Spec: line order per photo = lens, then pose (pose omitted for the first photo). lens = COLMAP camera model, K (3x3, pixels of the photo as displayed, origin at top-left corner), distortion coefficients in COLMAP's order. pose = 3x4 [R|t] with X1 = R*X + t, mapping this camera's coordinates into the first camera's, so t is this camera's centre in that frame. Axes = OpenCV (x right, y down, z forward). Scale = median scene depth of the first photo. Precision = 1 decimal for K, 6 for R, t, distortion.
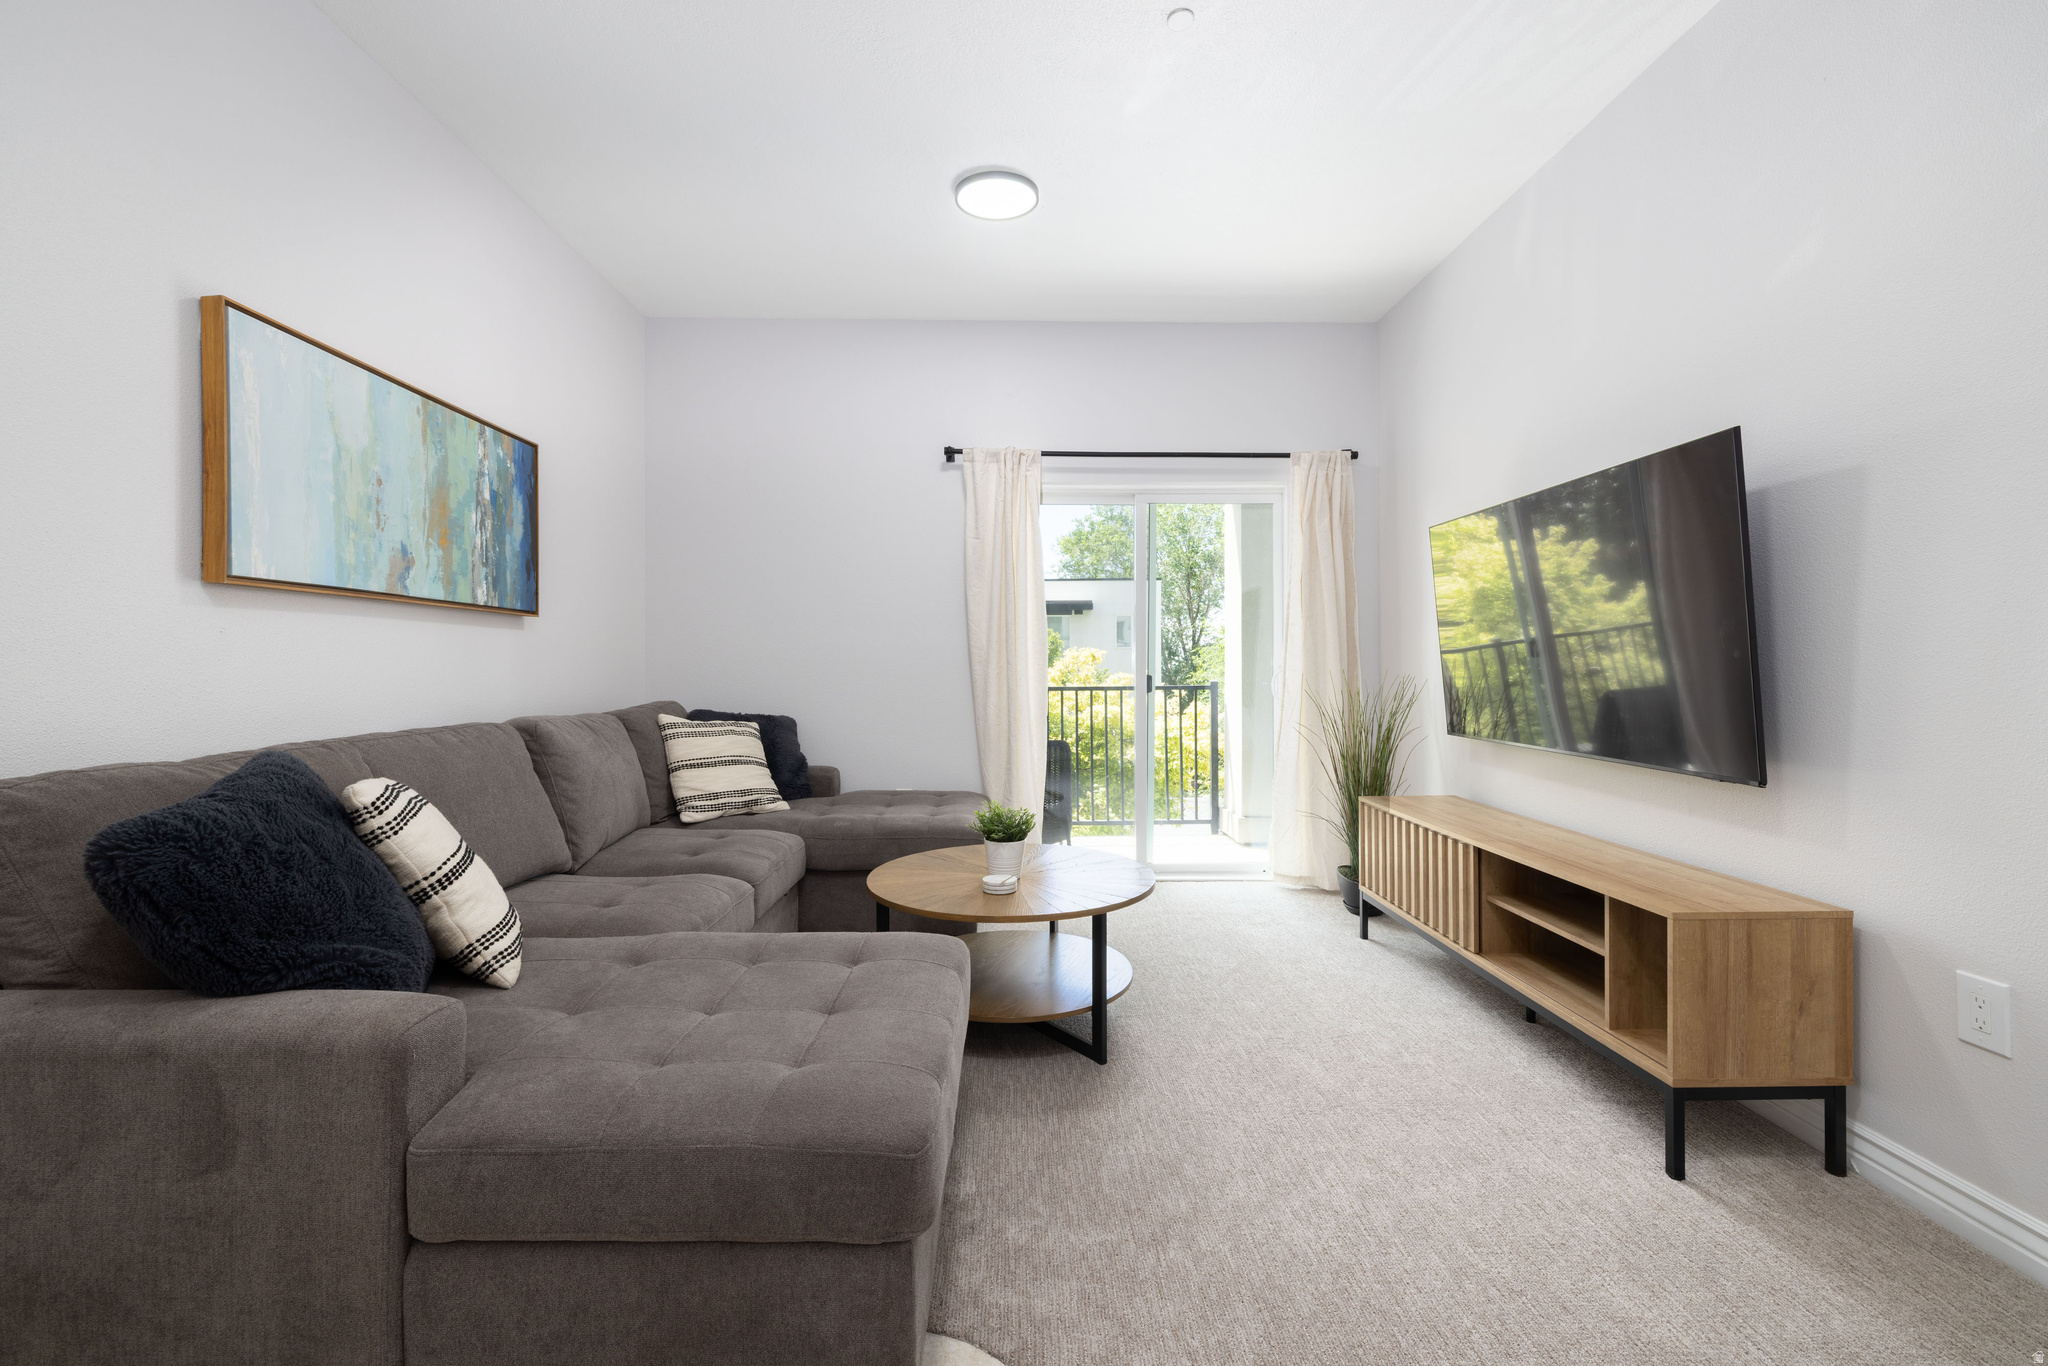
lens RADIAL K [[864.5, 0, 1029.2], [0, 864.5, 671.0], [0, 0, 1]] dist [-0.000065, -0.000040]
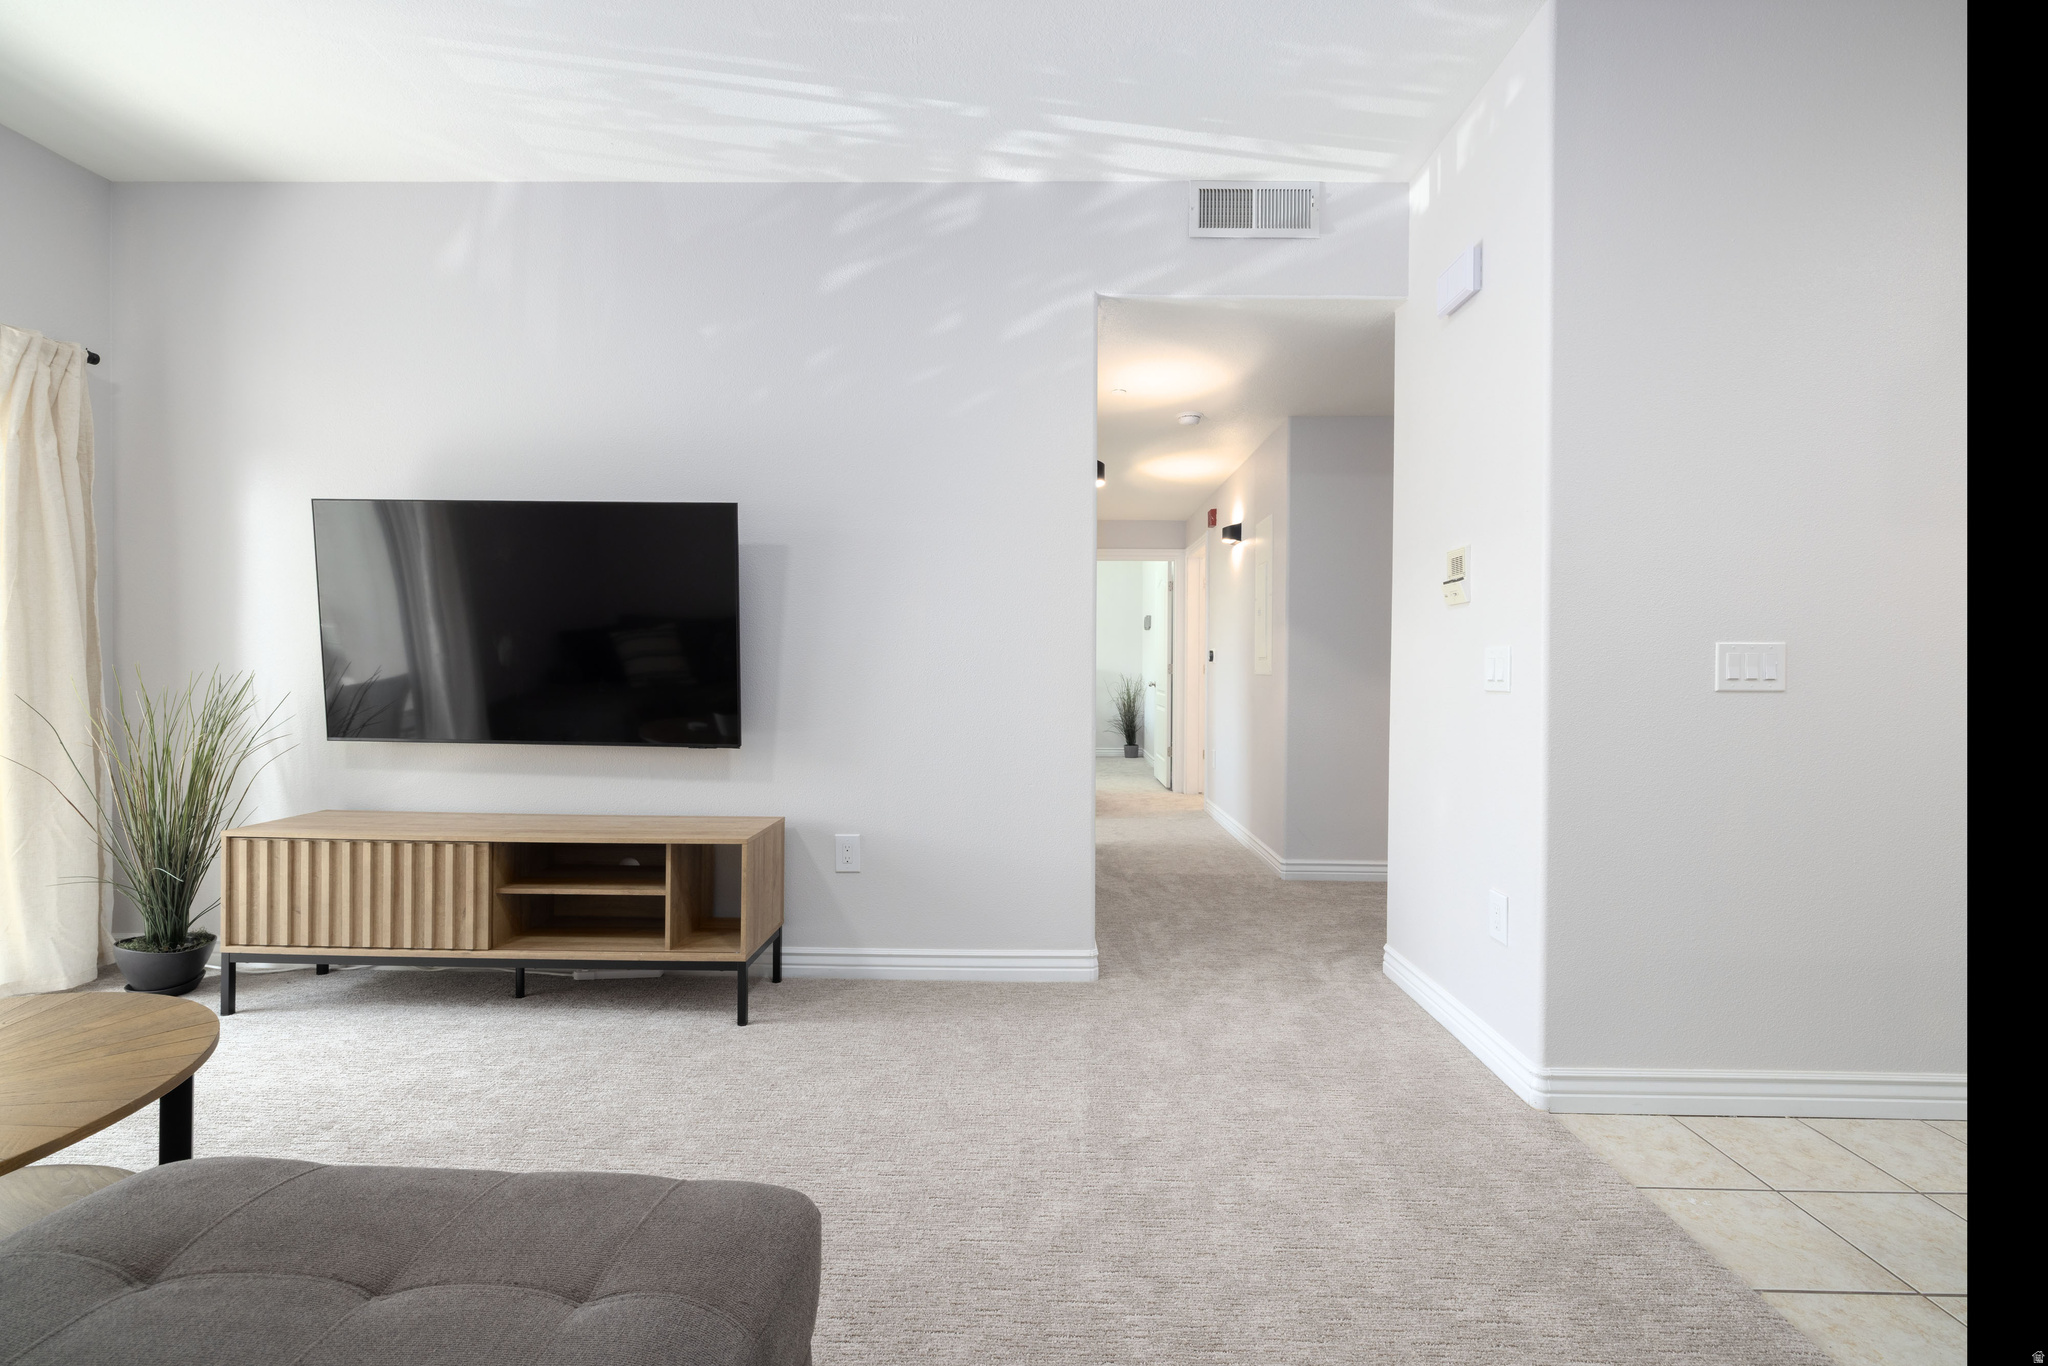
lens RADIAL K [[864.5, 0, 1029.2], [0, 864.5, 671.0], [0, 0, 1]] dist [-0.000065, -0.000040]
pose [[0.036822, -0.002813, 0.999318, -0.549522], [-0.004778, 0.999984, 0.002990, -0.004165], [-0.999310, -0.004885, 0.036808, 0.399063]]
